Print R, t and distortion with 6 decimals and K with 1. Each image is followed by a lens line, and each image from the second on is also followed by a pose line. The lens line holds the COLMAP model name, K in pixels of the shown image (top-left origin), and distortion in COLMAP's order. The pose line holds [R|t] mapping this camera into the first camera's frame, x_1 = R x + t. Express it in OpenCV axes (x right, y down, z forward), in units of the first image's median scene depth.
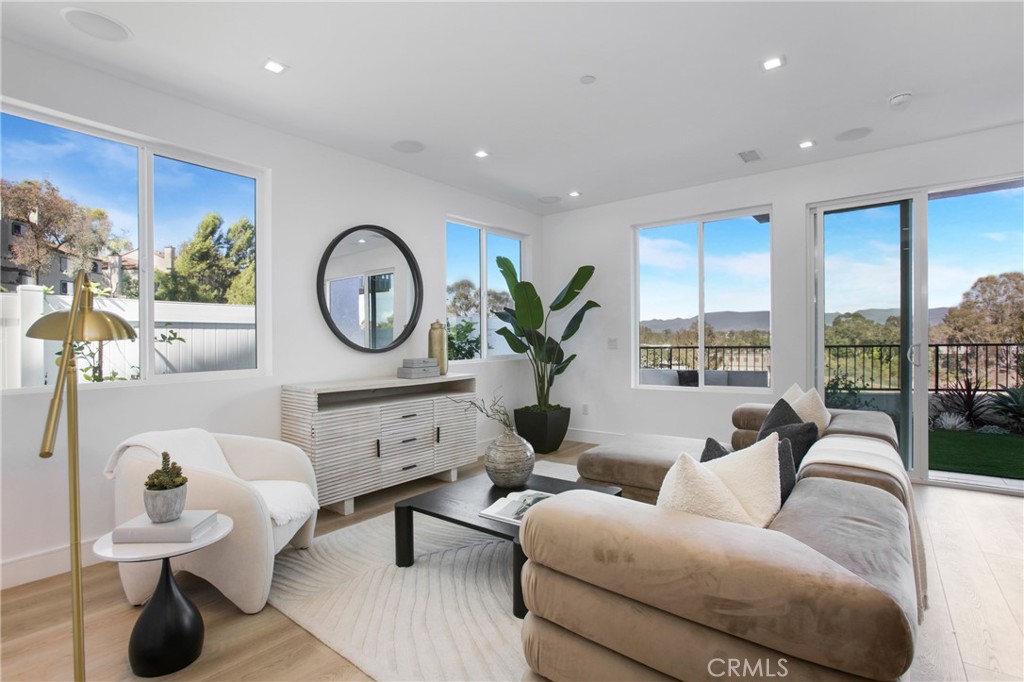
lens RADIAL K [[493.0, 0, 514.9], [0, 493.0, 351.8], [0, 0, 1]] dist [-0.010059, 0.007027]
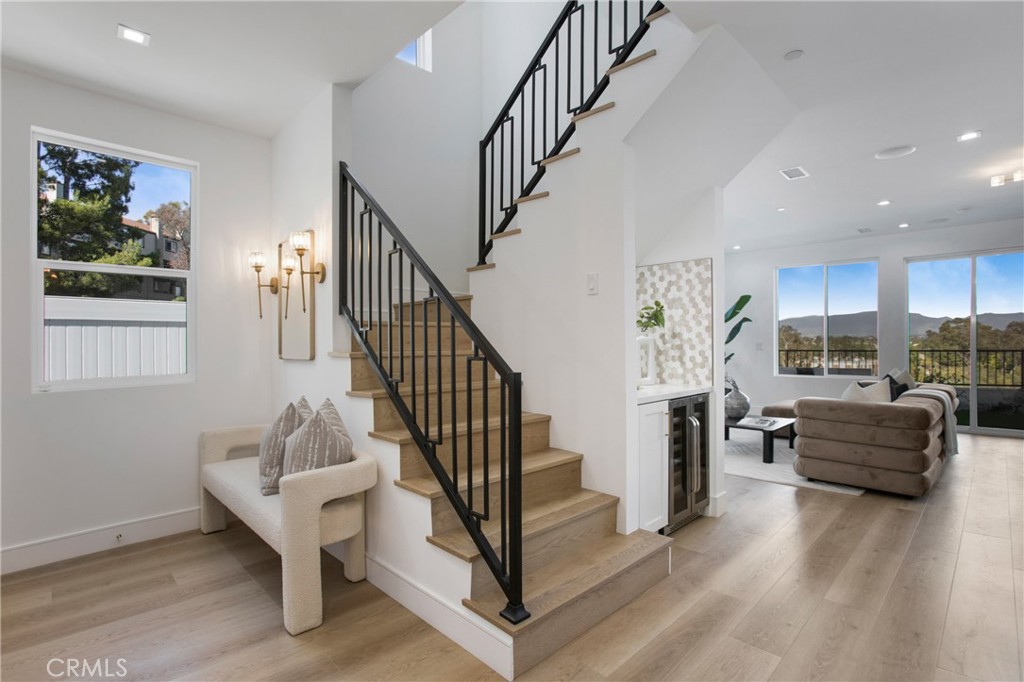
lens RADIAL K [[493.0, 0, 515.5], [0, 493.0, 348.0], [0, 0, 1]] dist [-0.010059, 0.007027]
pose [[0.989870, 0.011918, -0.141478, -0.325520], [-0.013956, 0.999813, -0.013420, 0.019503], [0.141292, 0.015259, 0.989850, -0.574983]]
